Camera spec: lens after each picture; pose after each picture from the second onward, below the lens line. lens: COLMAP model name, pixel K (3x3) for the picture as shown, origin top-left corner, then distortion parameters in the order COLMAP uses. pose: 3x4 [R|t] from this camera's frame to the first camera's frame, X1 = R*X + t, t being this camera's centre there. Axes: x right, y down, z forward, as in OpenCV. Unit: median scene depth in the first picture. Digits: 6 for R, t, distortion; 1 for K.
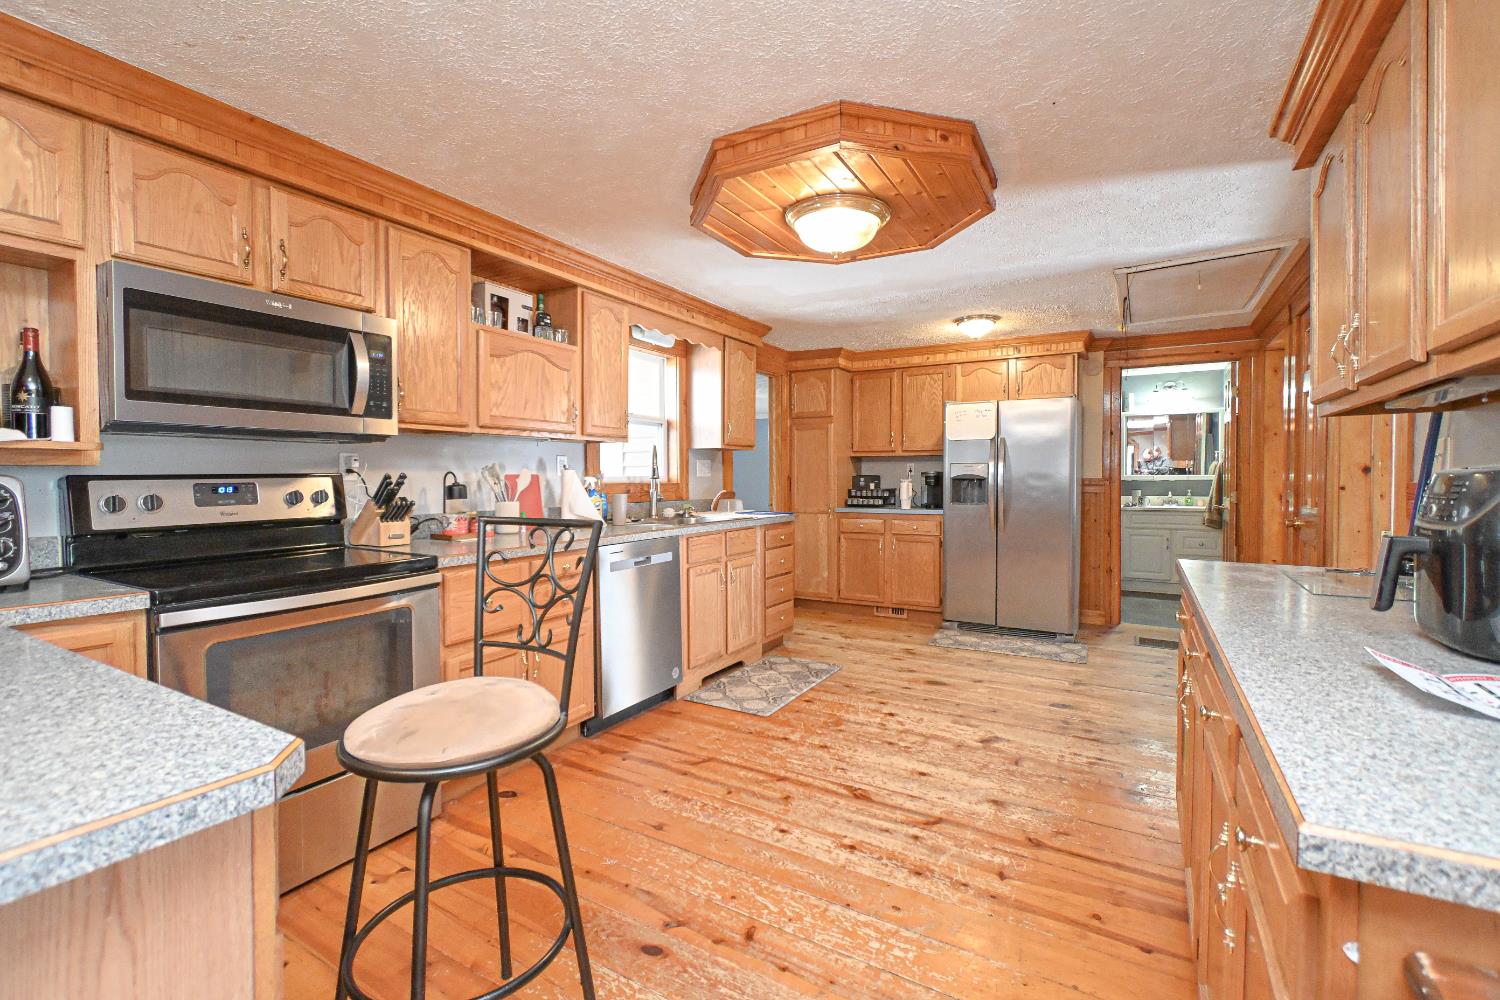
lens RADIAL K [[661.2, 0, 742.8], [0, 661.2, 491.5], [0, 0, 1]] dist [0.000834, 0.000103]
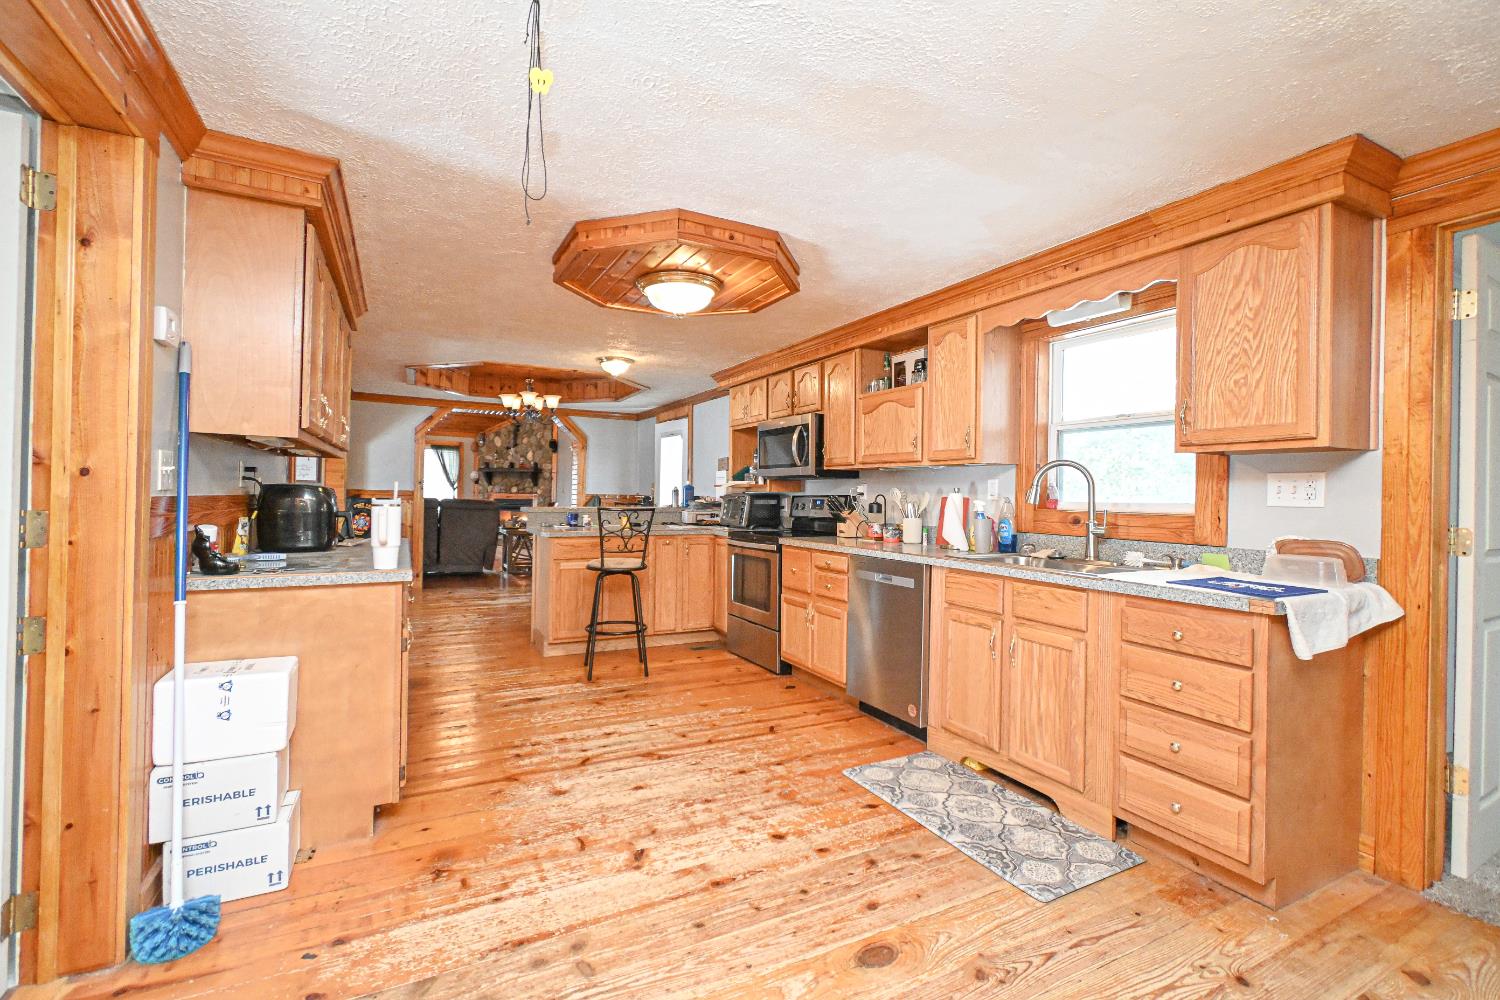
lens RADIAL K [[661.2, 0, 748.7], [0, 661.2, 493.8], [0, 0, 1]] dist [0.000834, 0.000103]
pose [[-0.528713, -0.006360, -0.848777, 0.945592], [-0.032876, 0.999375, 0.012991, -0.040143], [0.848163, 0.034773, -0.528592, 1.500197]]
